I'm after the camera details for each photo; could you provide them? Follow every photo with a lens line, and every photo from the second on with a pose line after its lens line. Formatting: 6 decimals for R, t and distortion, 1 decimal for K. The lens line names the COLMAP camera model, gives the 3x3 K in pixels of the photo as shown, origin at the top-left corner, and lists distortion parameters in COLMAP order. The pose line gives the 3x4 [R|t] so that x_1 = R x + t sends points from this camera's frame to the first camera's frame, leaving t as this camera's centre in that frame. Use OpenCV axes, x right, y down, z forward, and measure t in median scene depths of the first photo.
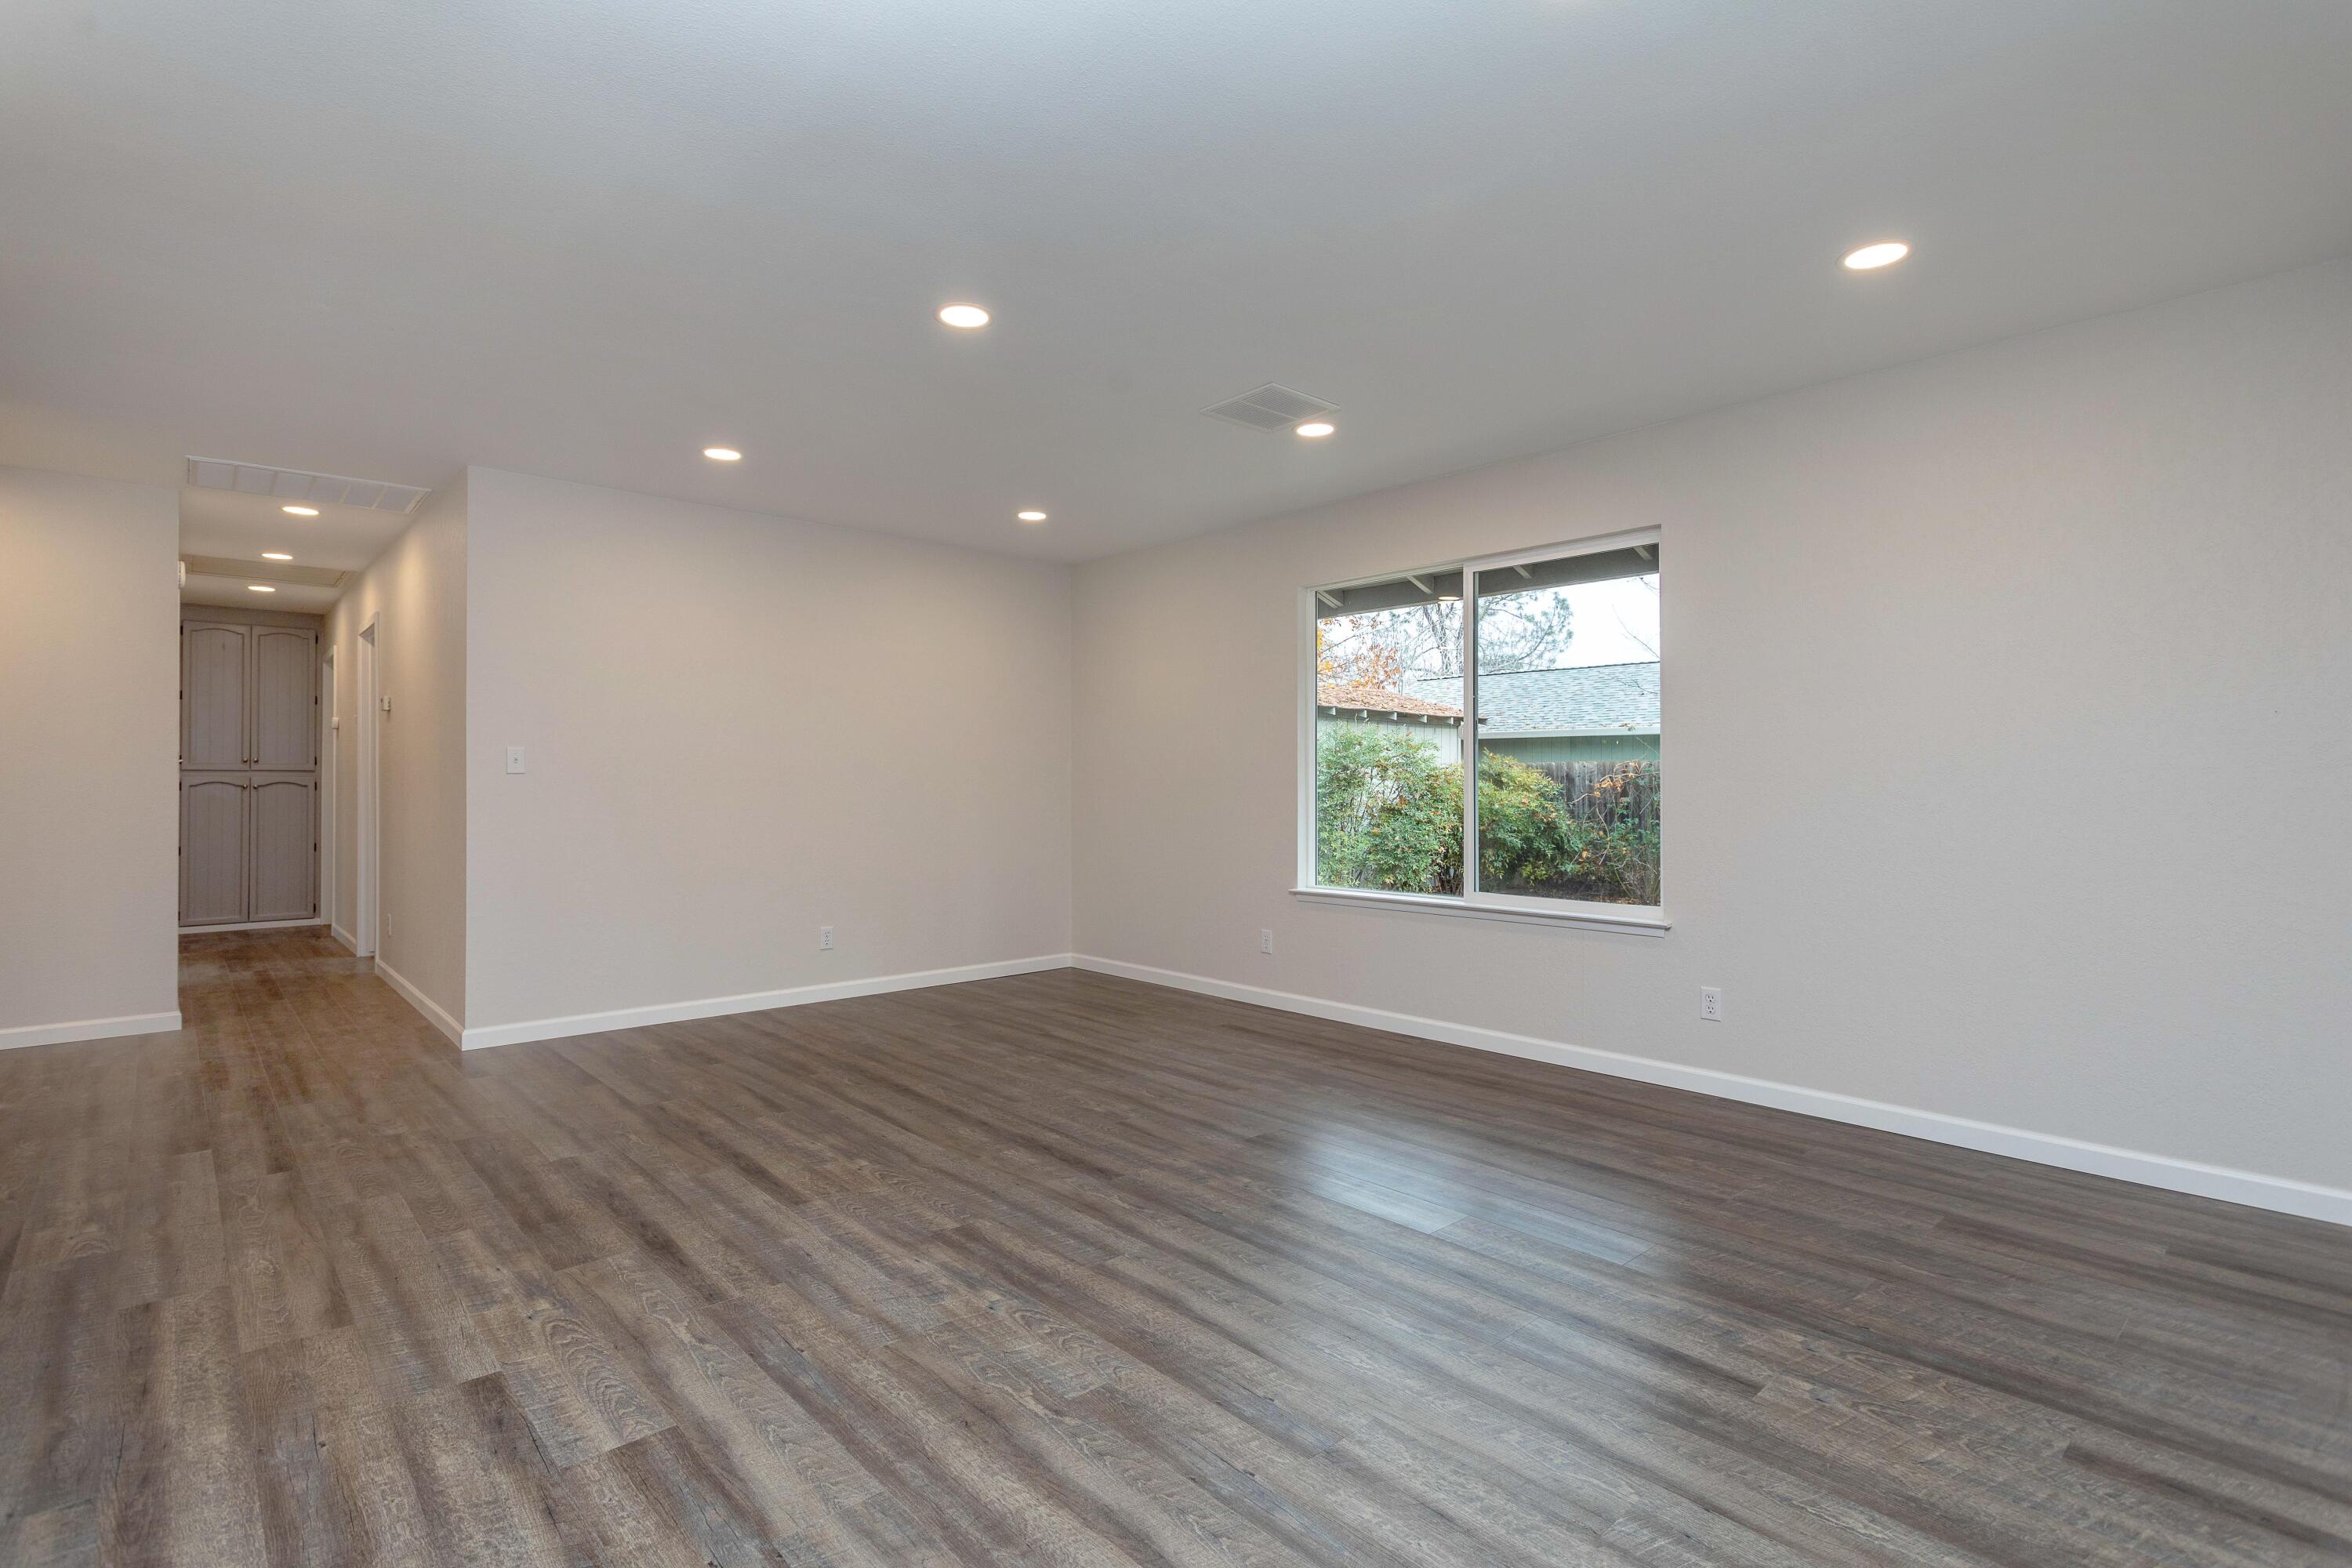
lens RADIAL K [[1127.8, 0, 1159.8], [0, 1127.8, 780.2], [0, 0, 1]] dist [0.000680, 0.000161]
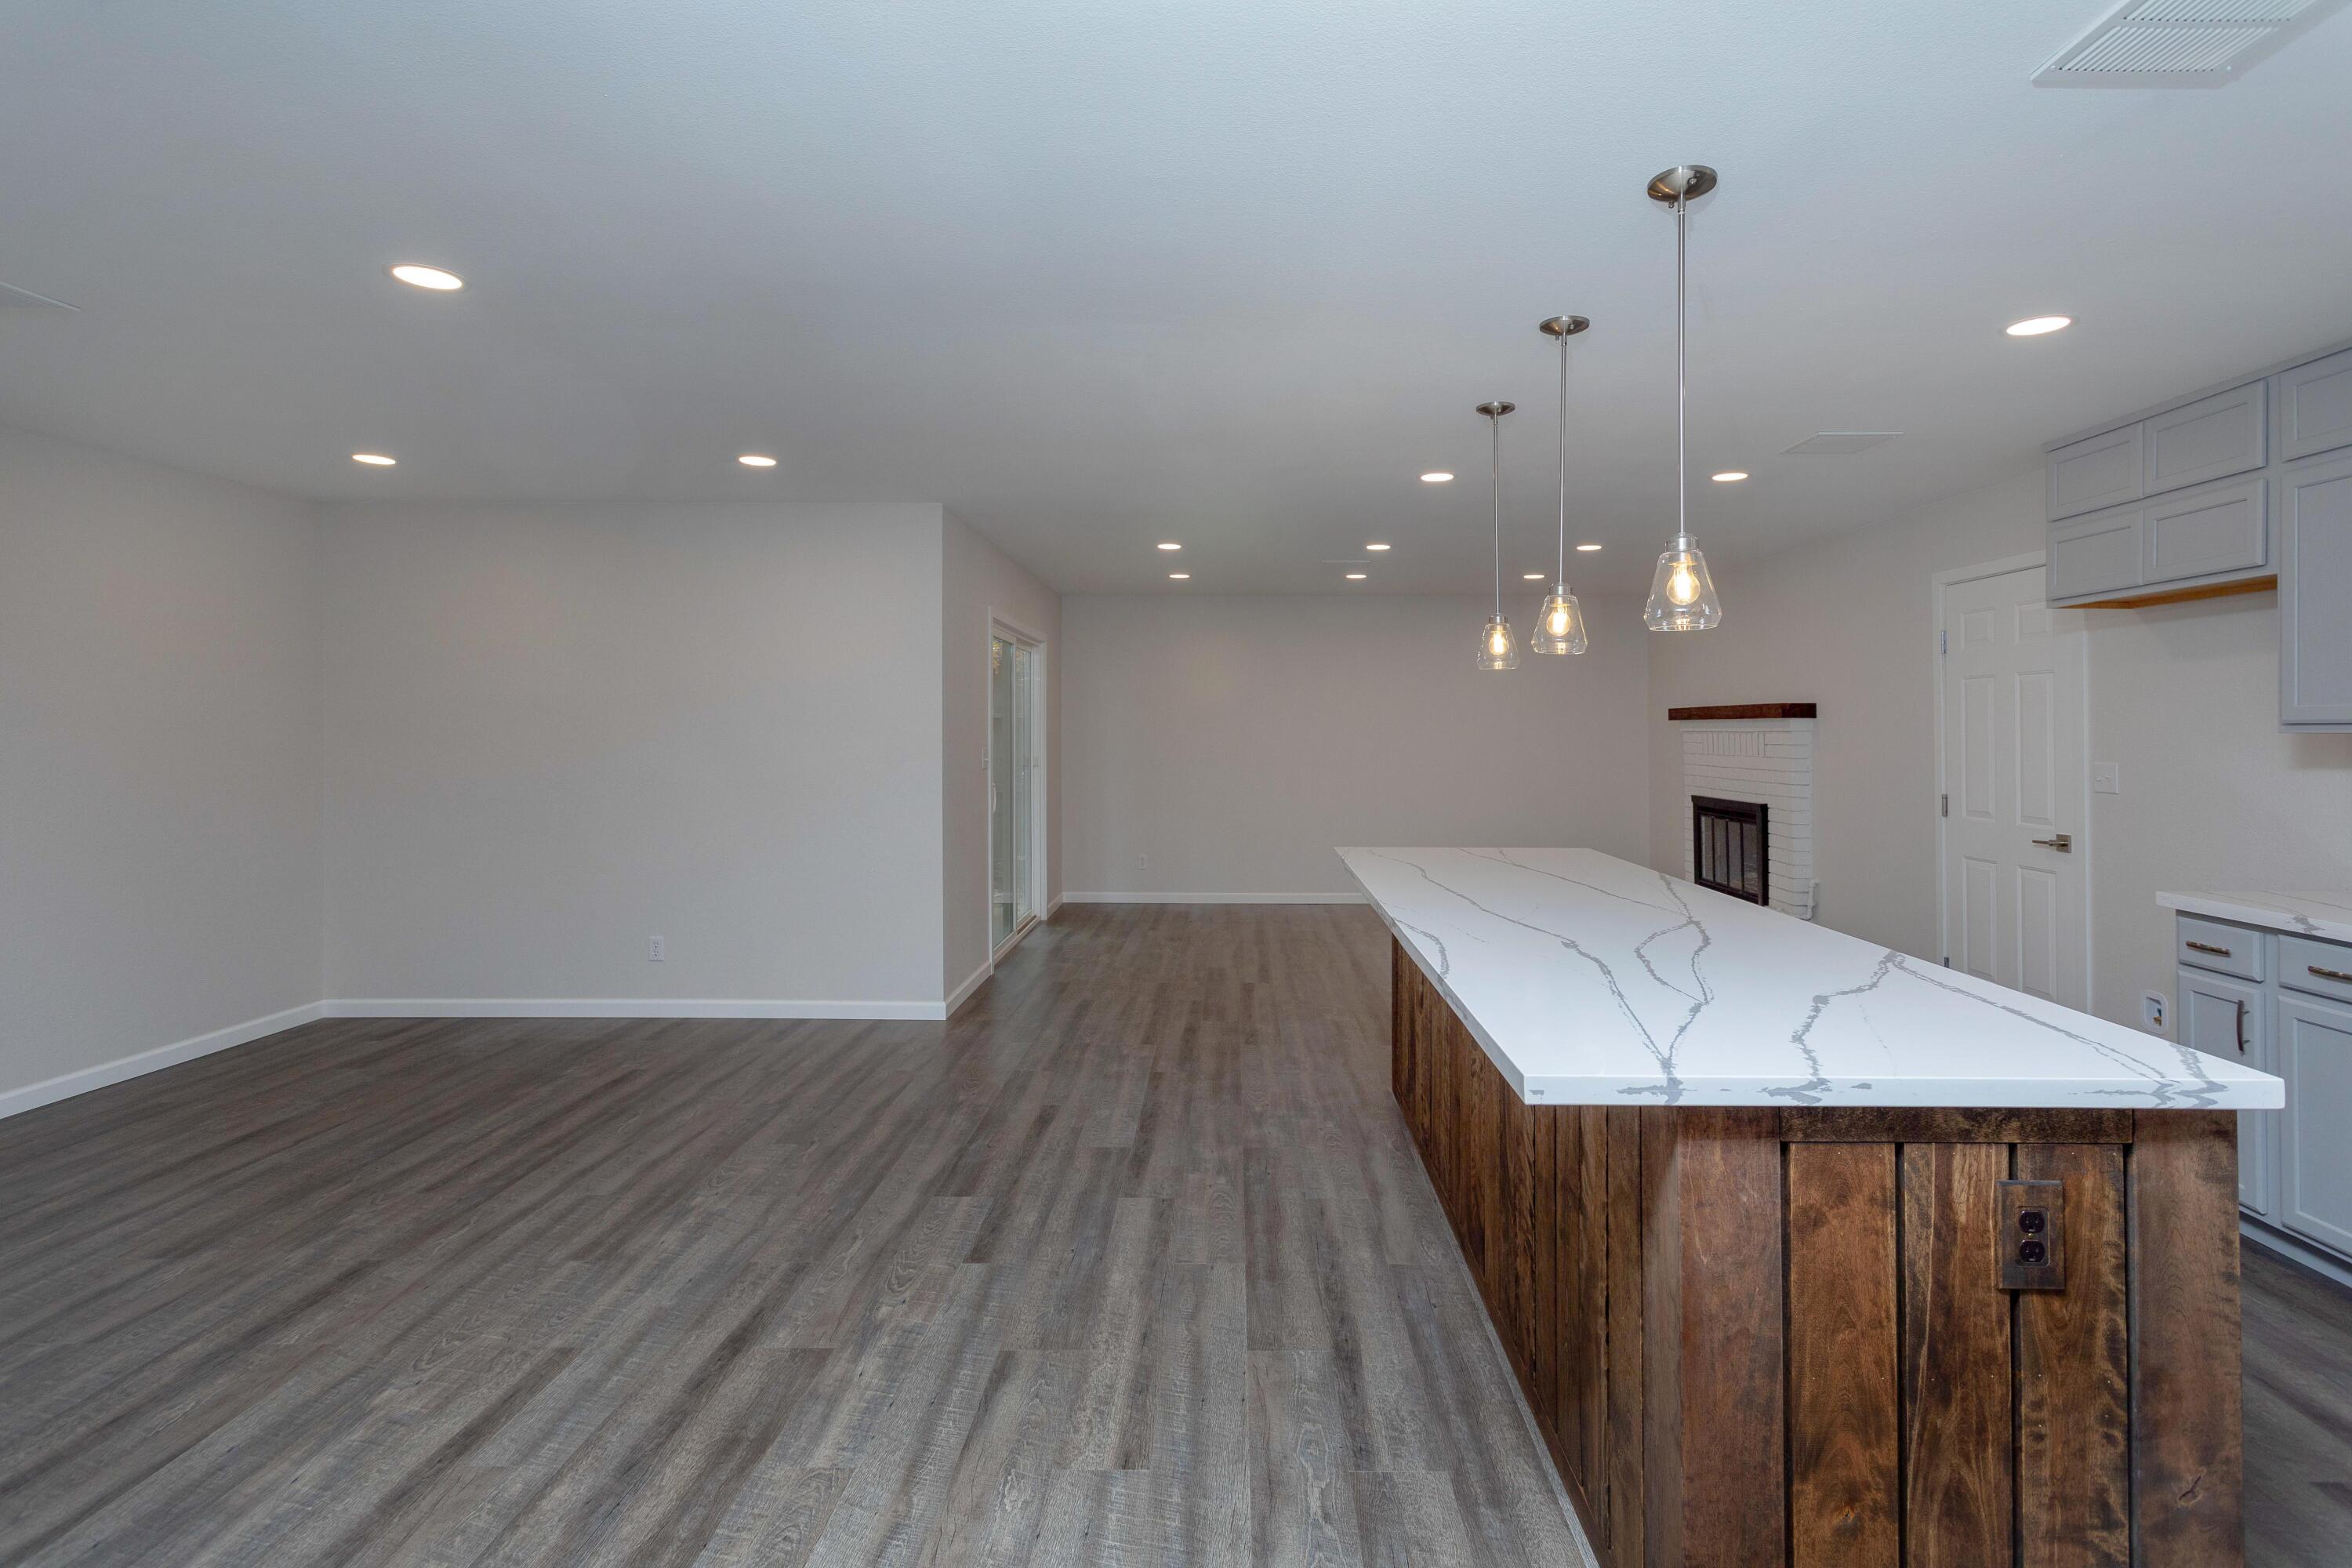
lens RADIAL K [[1158.0, 0, 1297.3], [0, 1158.0, 732.4], [0, 0, 1]] dist [-0.001284, 0.000051]
pose [[-0.783750, -0.008847, 0.621014, -1.554652], [-0.009632, 0.999951, 0.002090, -0.116500], [-0.621002, -0.004344, -0.783797, 1.622981]]
